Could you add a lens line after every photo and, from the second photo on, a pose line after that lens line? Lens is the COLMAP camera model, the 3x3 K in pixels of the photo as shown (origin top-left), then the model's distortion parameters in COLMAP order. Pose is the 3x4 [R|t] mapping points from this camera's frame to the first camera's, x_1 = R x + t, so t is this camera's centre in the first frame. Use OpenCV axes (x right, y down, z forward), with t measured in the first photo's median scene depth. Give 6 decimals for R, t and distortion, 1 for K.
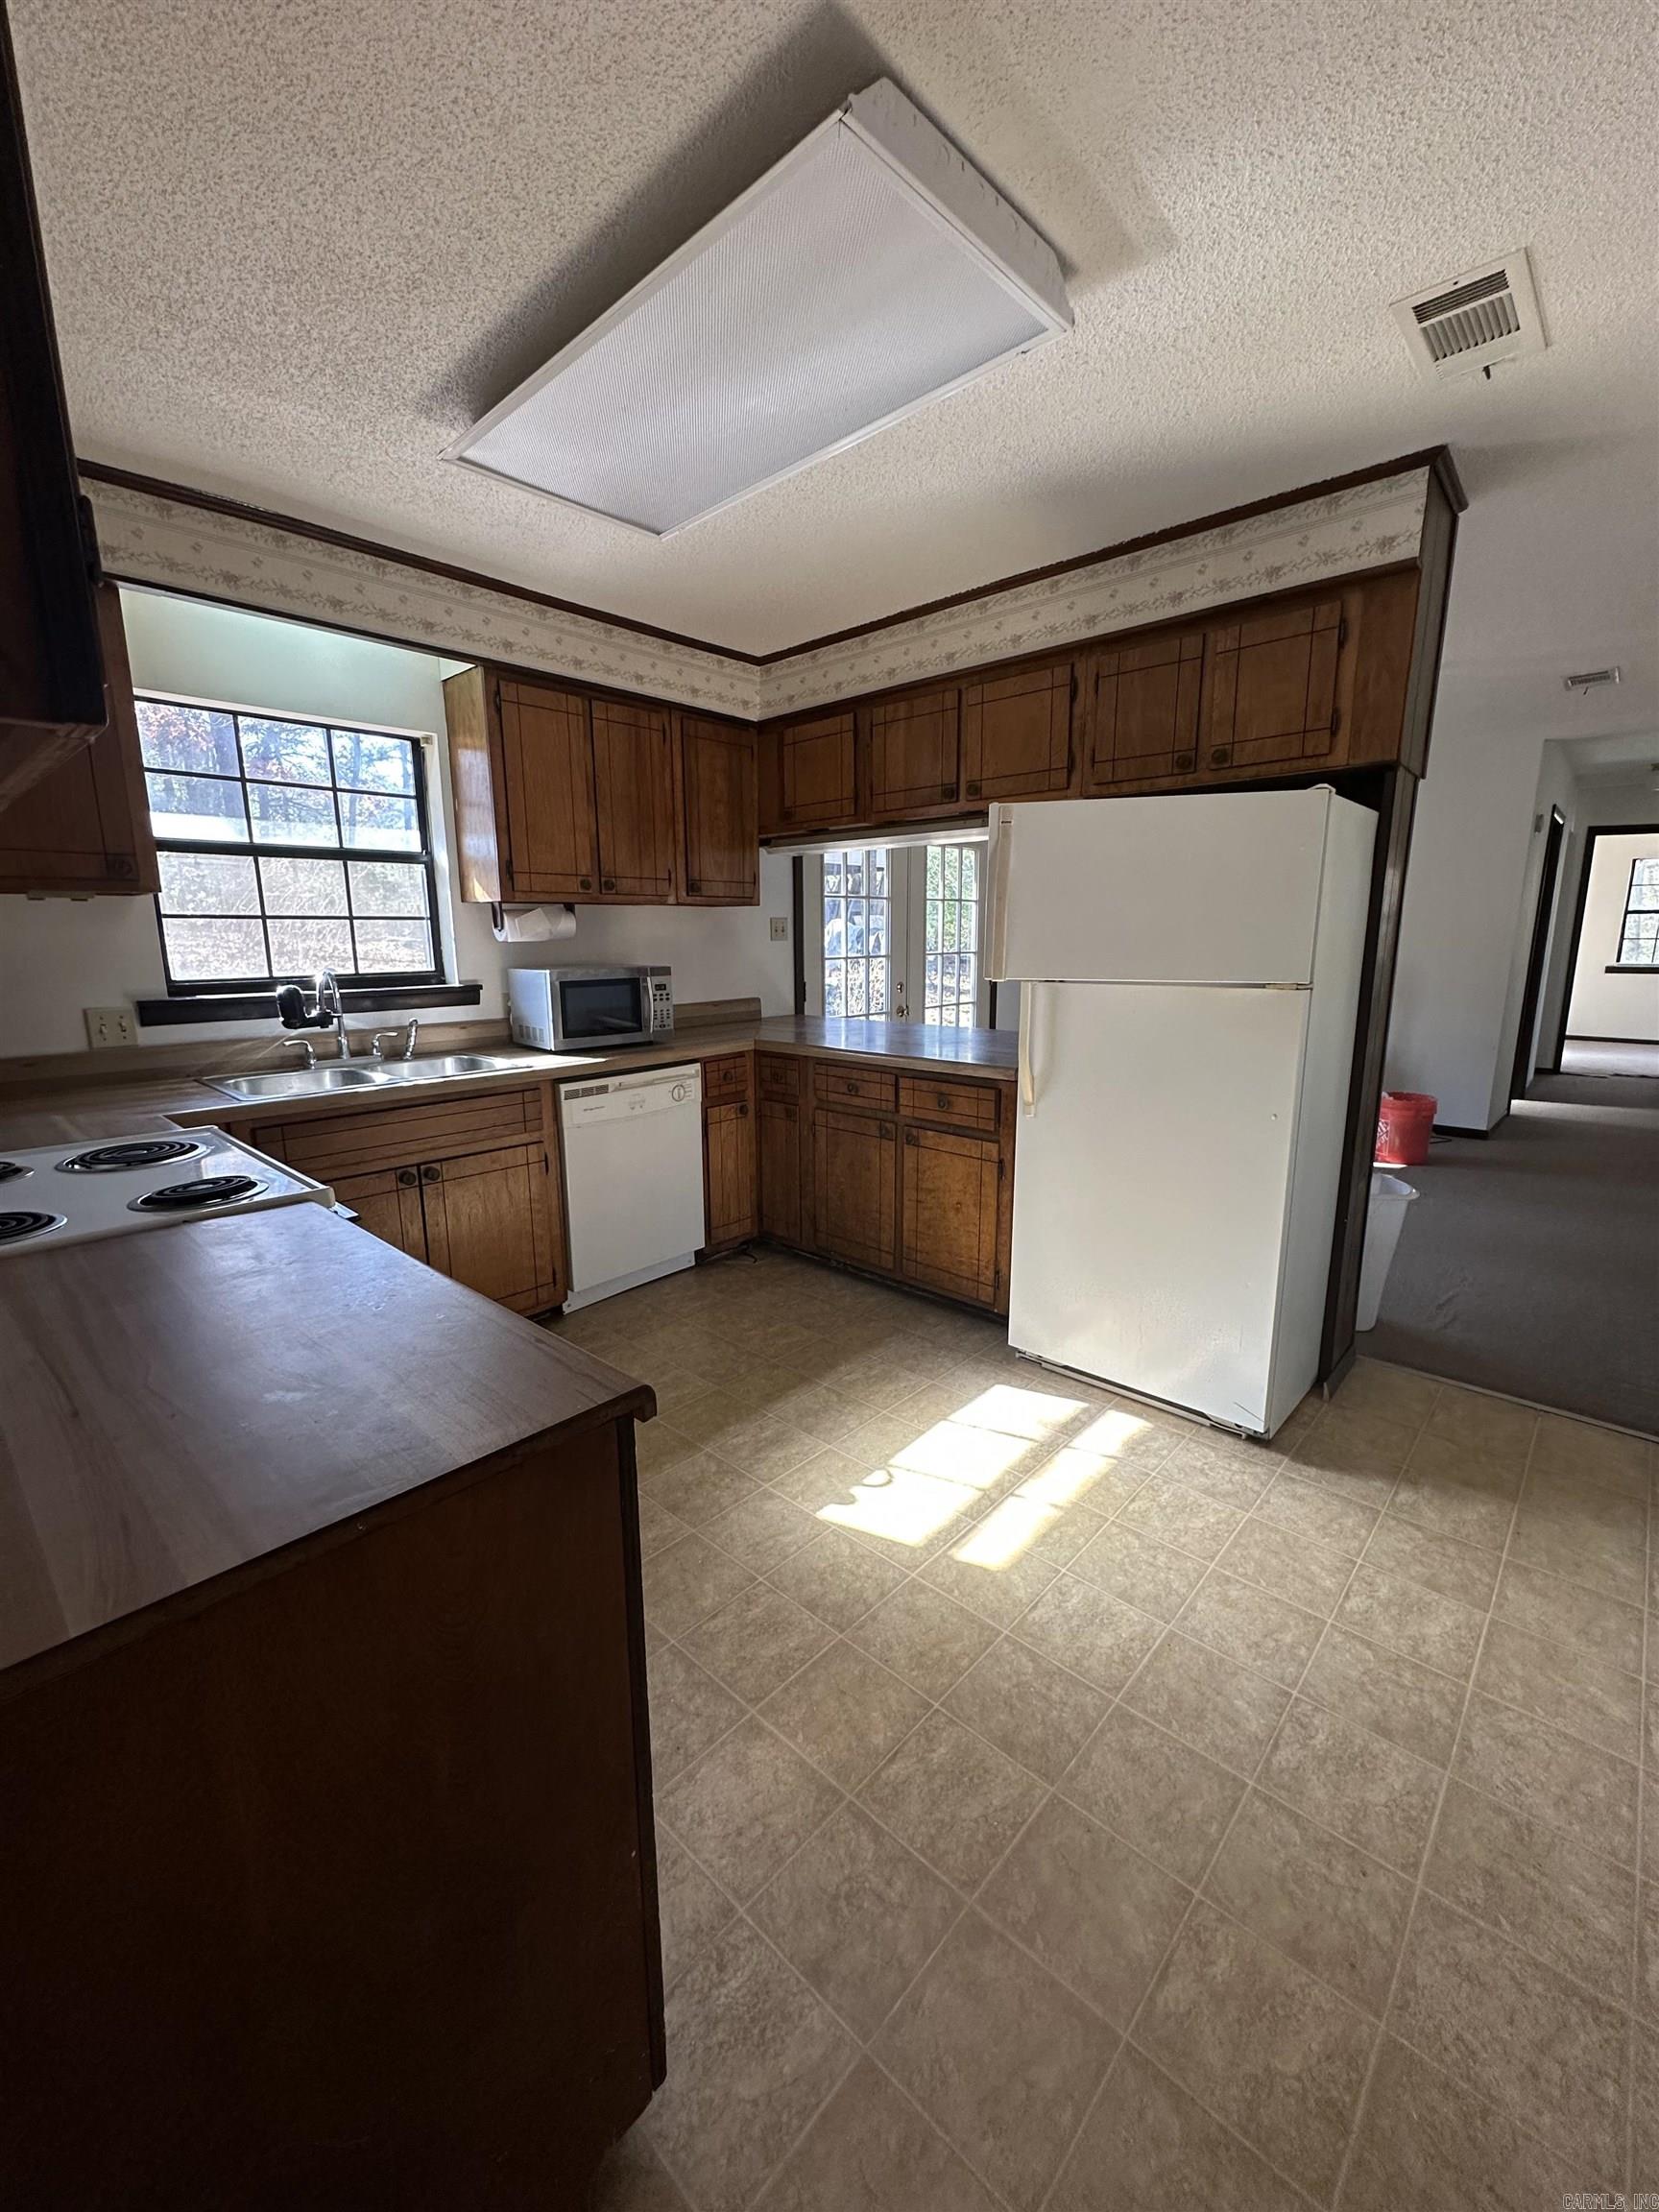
lens RADIAL K [[886.9, 0, 833.4], [0, 886.9, 1106.9], [0, 0, 1]] dist [0.000964, -0.000176]
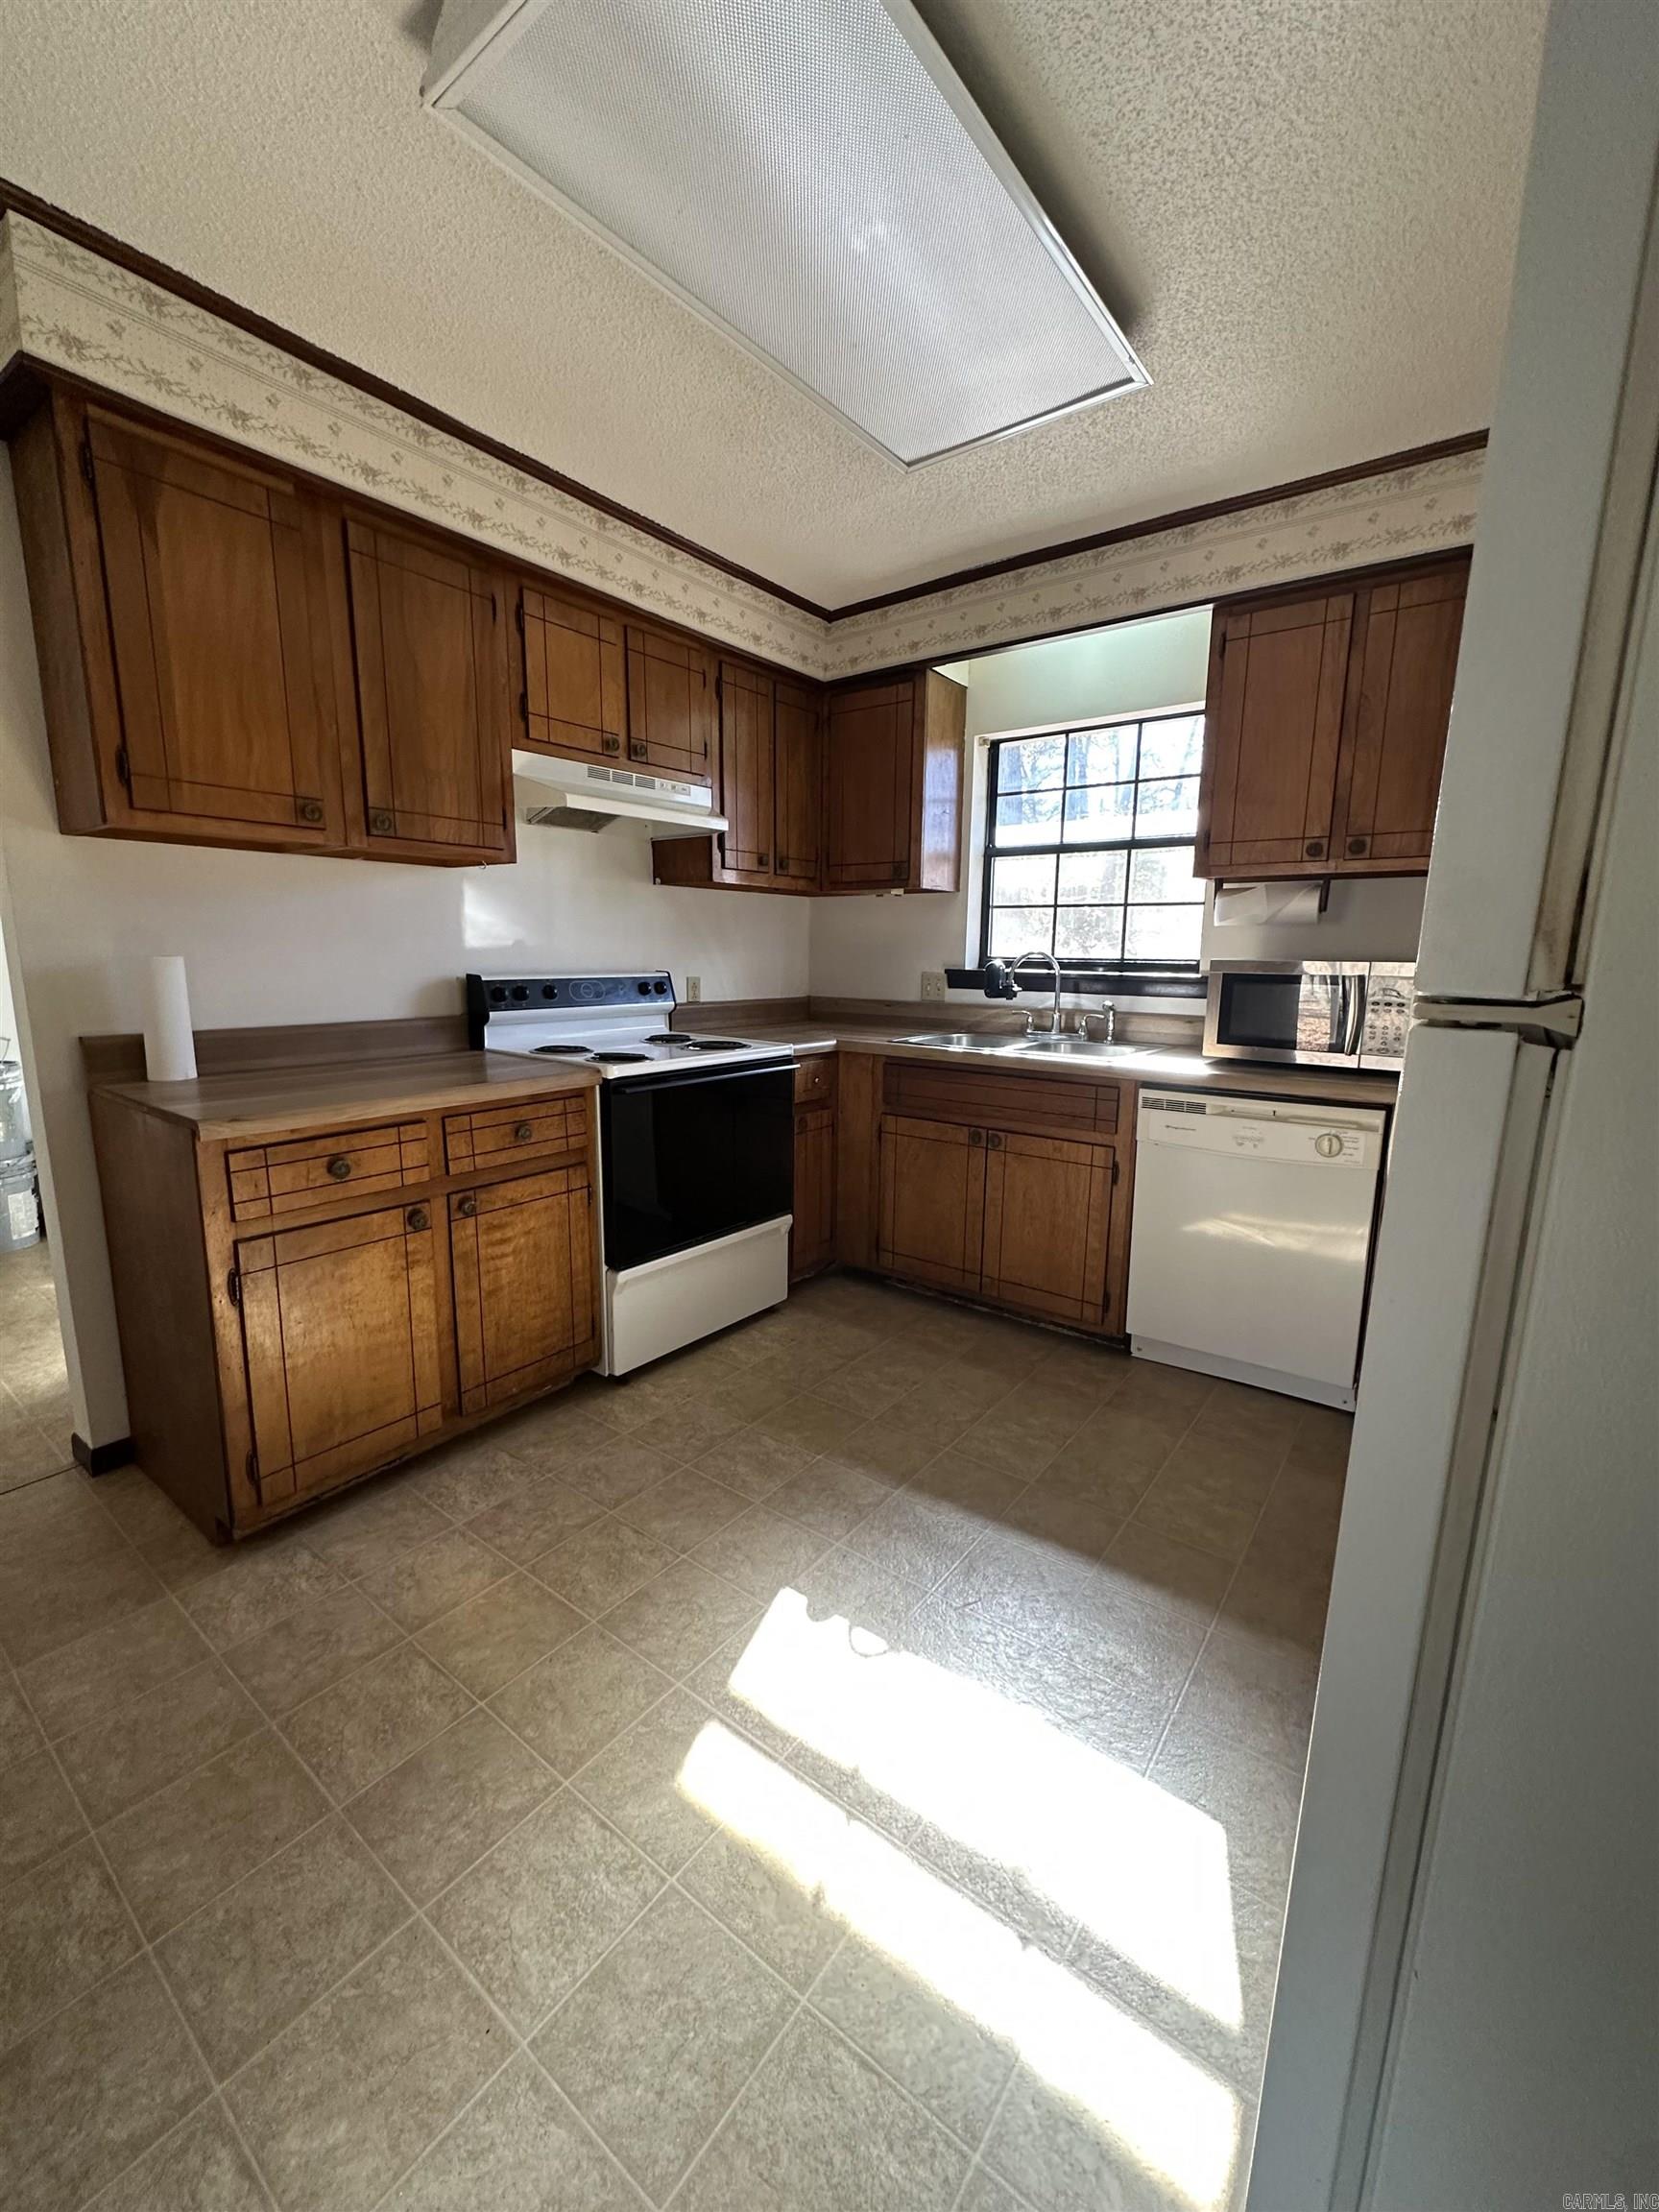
lens RADIAL K [[886.9, 0, 828.0], [0, 886.9, 1106.8], [0, 0, 1]] dist [0.000964, -0.000176]
pose [[0.093363, 0.184131, -0.978458, 0.602042], [-0.202686, 0.965686, 0.162387, -0.102600], [0.974783, 0.183159, 0.127480, 0.709636]]
